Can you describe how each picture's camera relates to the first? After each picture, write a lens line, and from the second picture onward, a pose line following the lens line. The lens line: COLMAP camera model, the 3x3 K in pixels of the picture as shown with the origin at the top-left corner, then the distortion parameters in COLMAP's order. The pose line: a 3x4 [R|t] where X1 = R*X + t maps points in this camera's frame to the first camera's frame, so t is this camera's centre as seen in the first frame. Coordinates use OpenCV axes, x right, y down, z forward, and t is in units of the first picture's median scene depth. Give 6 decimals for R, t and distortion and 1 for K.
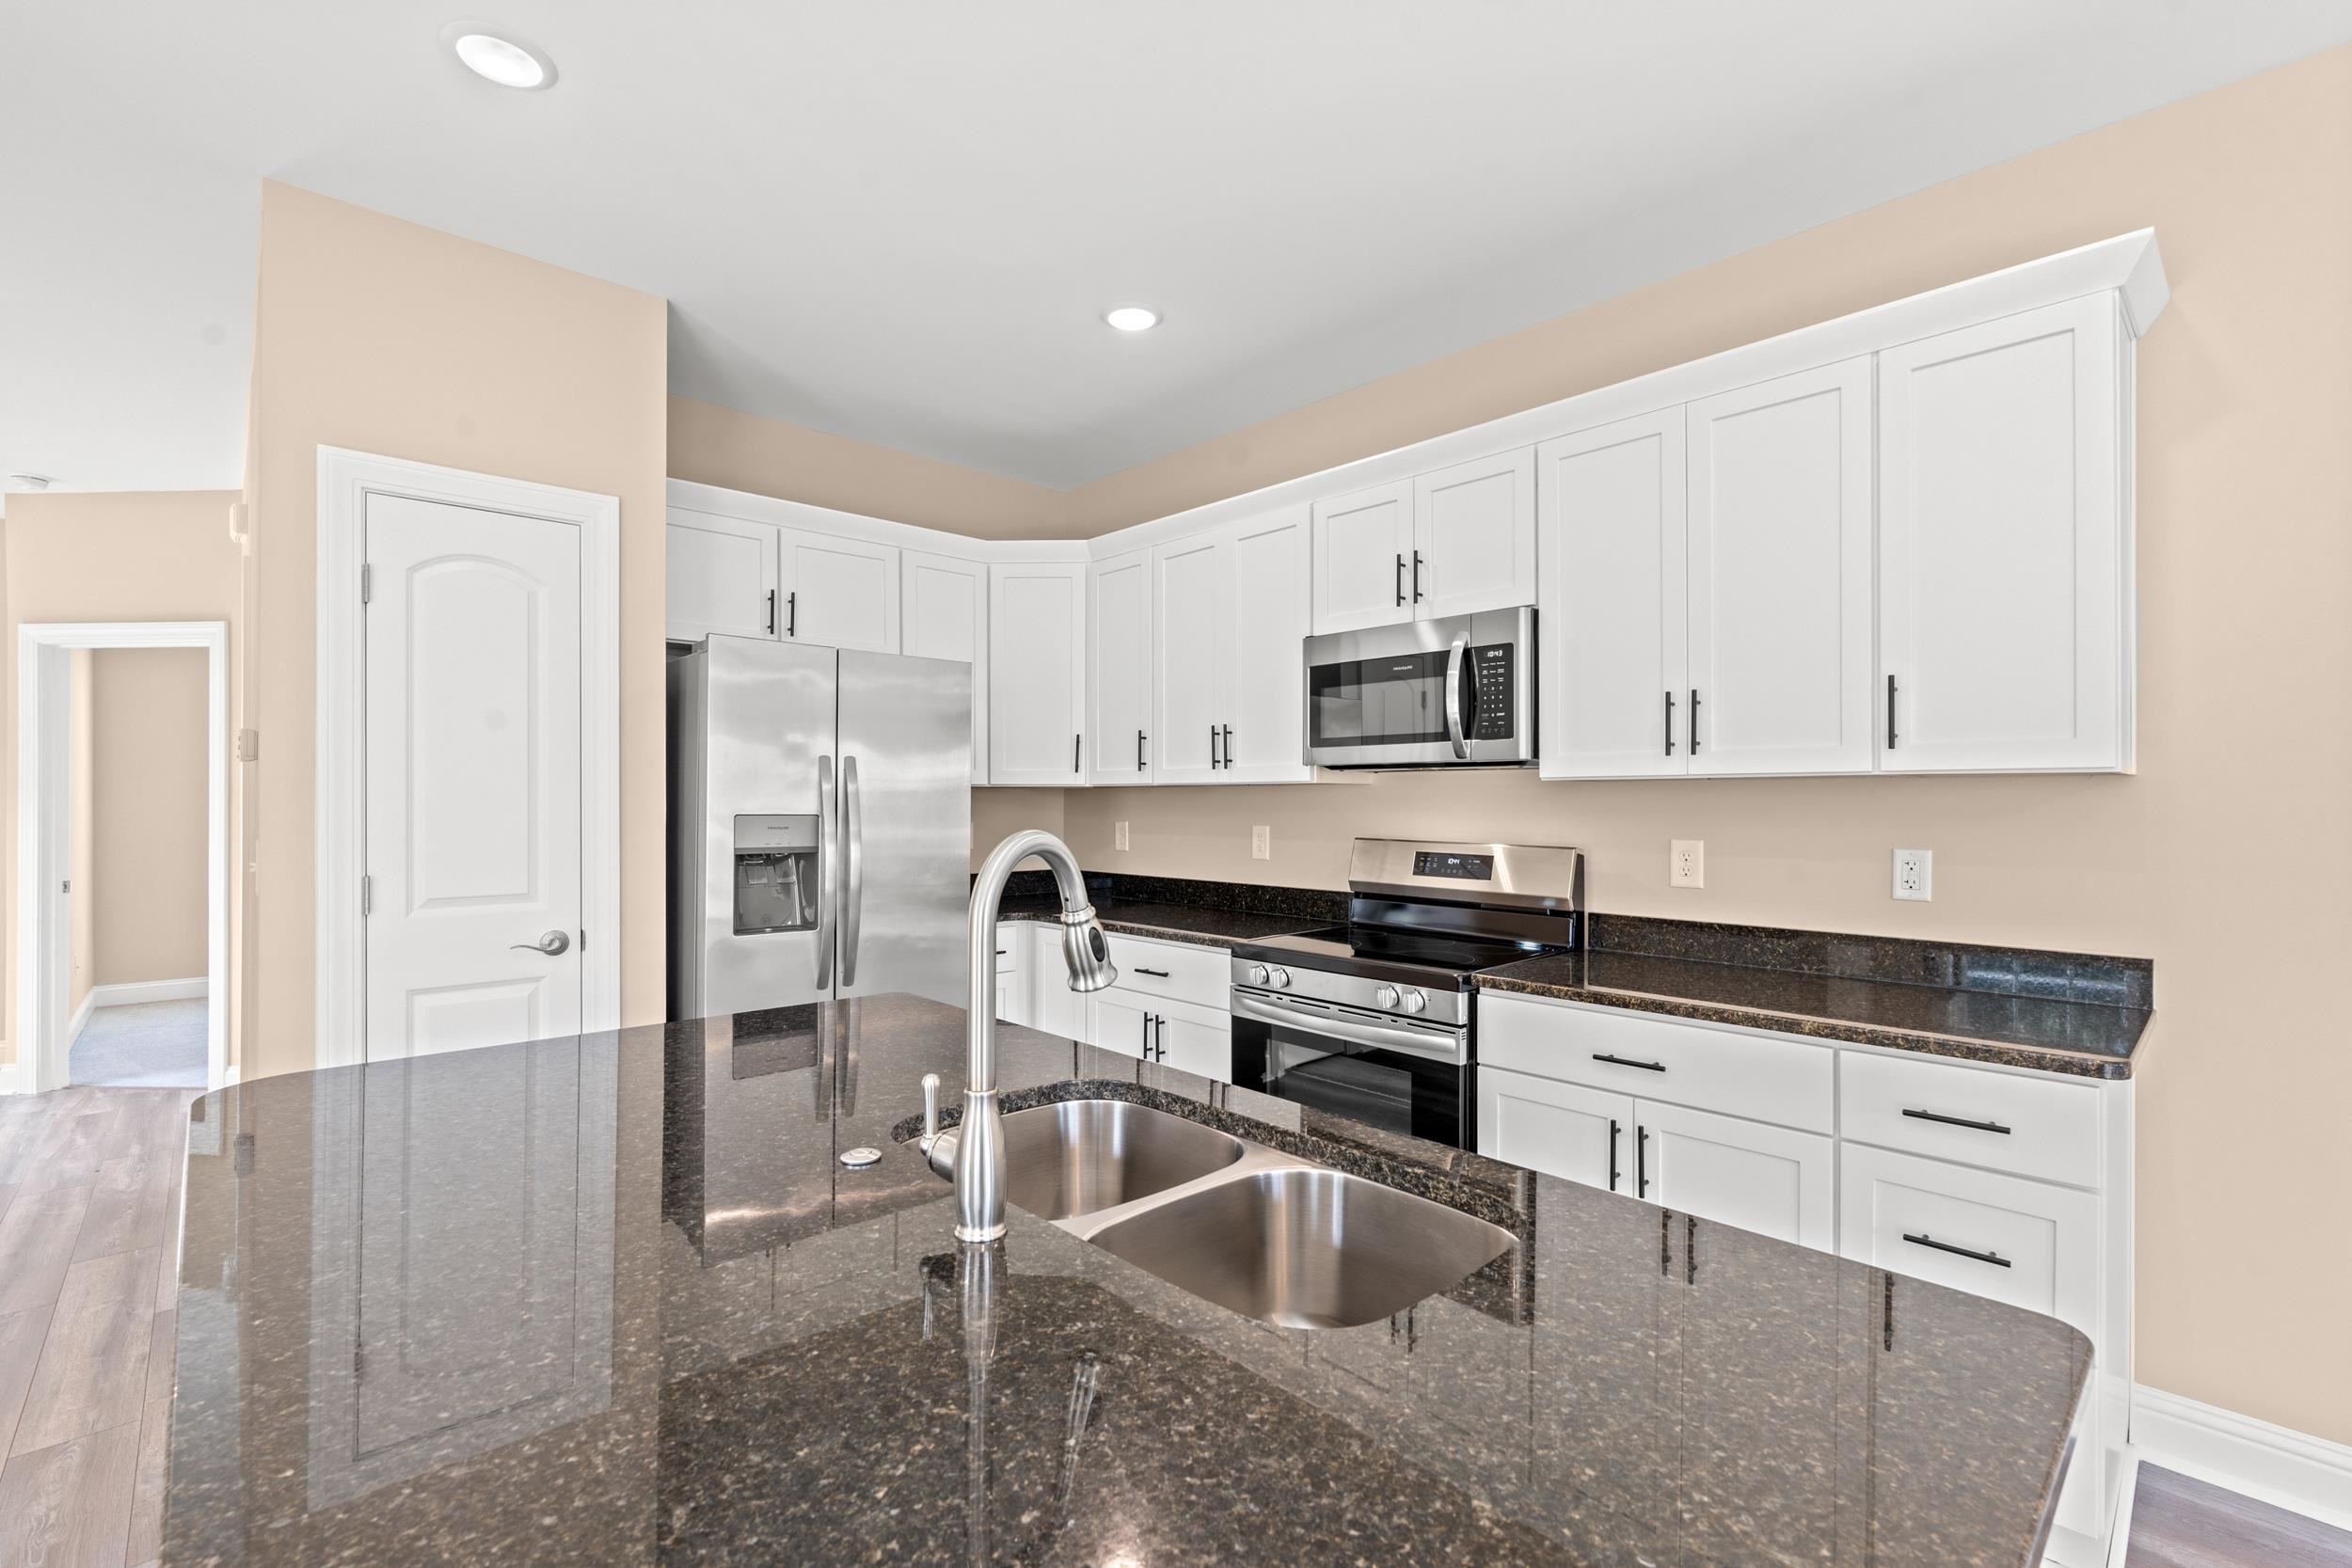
lens RADIAL K [[1032.3, 0, 1175.6], [0, 1032.3, 800.1], [0, 0, 1]] dist [-0.003242, -0.000322]
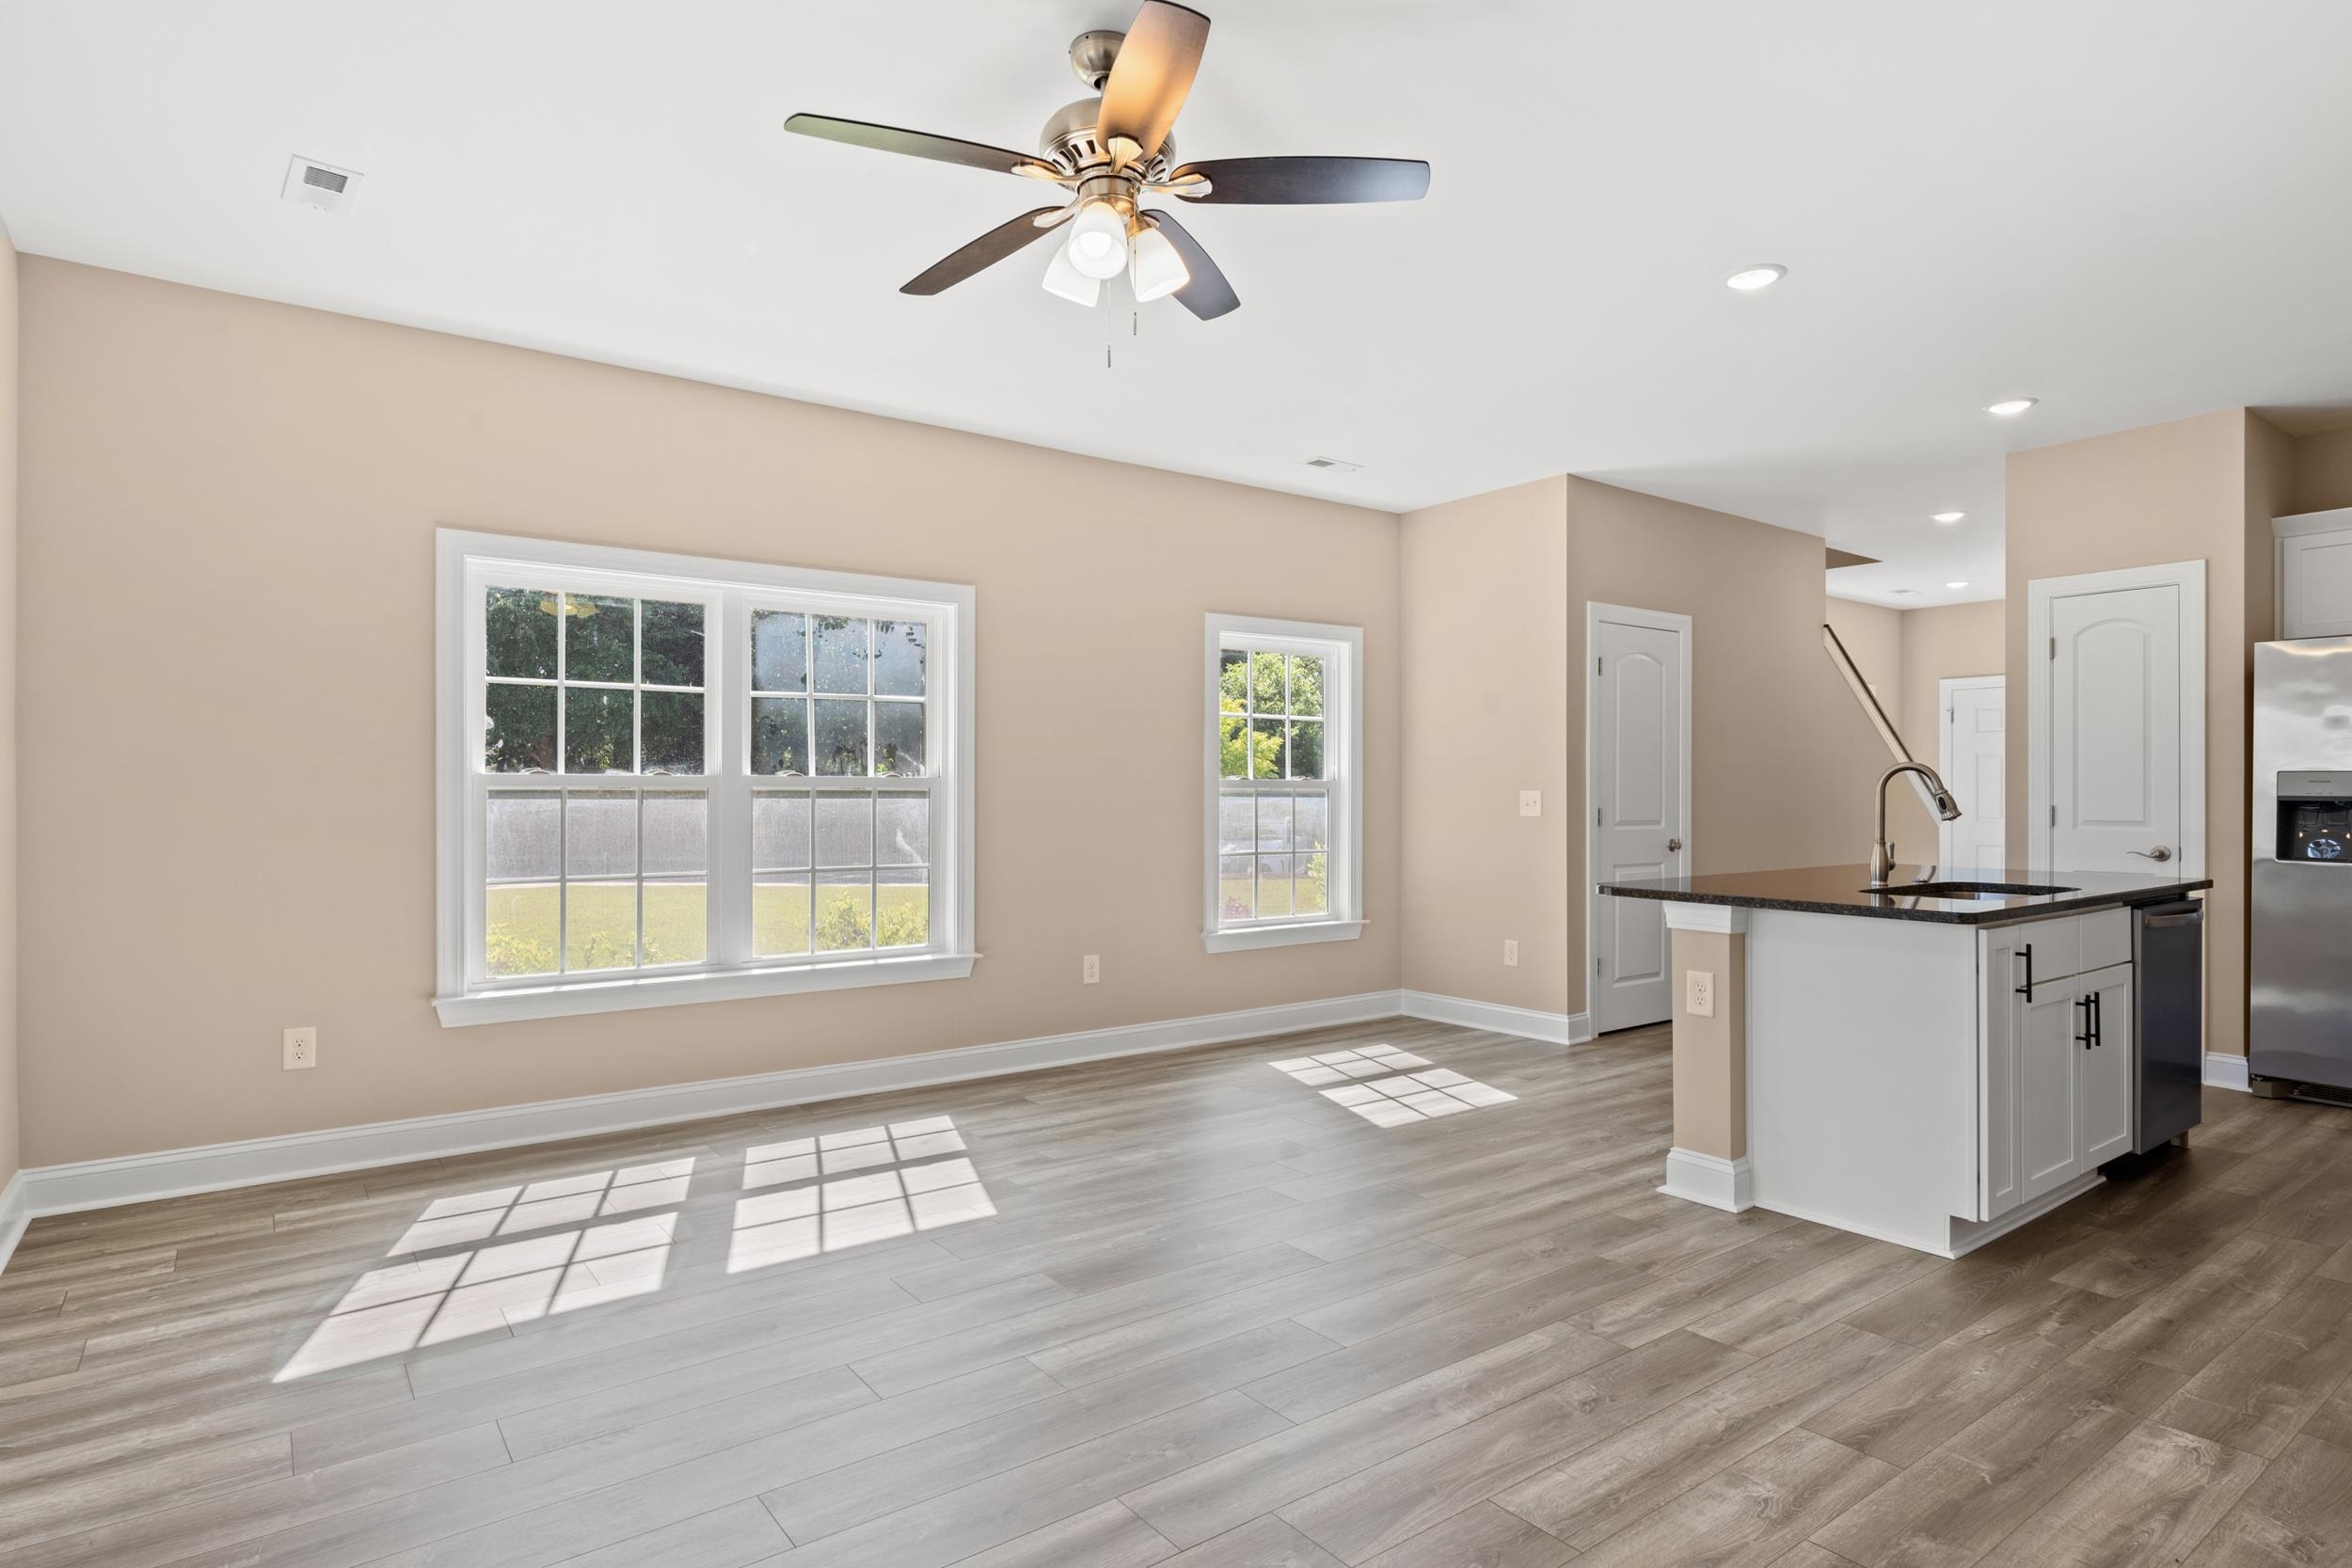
lens RADIAL K [[1262.4, 0, 1179.9], [0, 1262.4, 784.8], [0, 0, 1]] dist [-0.001439, 0.001108]
pose [[-0.115196, -0.006615, -0.993321, 1.342339], [-0.002857, 0.999976, -0.006328, 0.045001], [0.993339, 0.002109, -0.115212, -0.243216]]
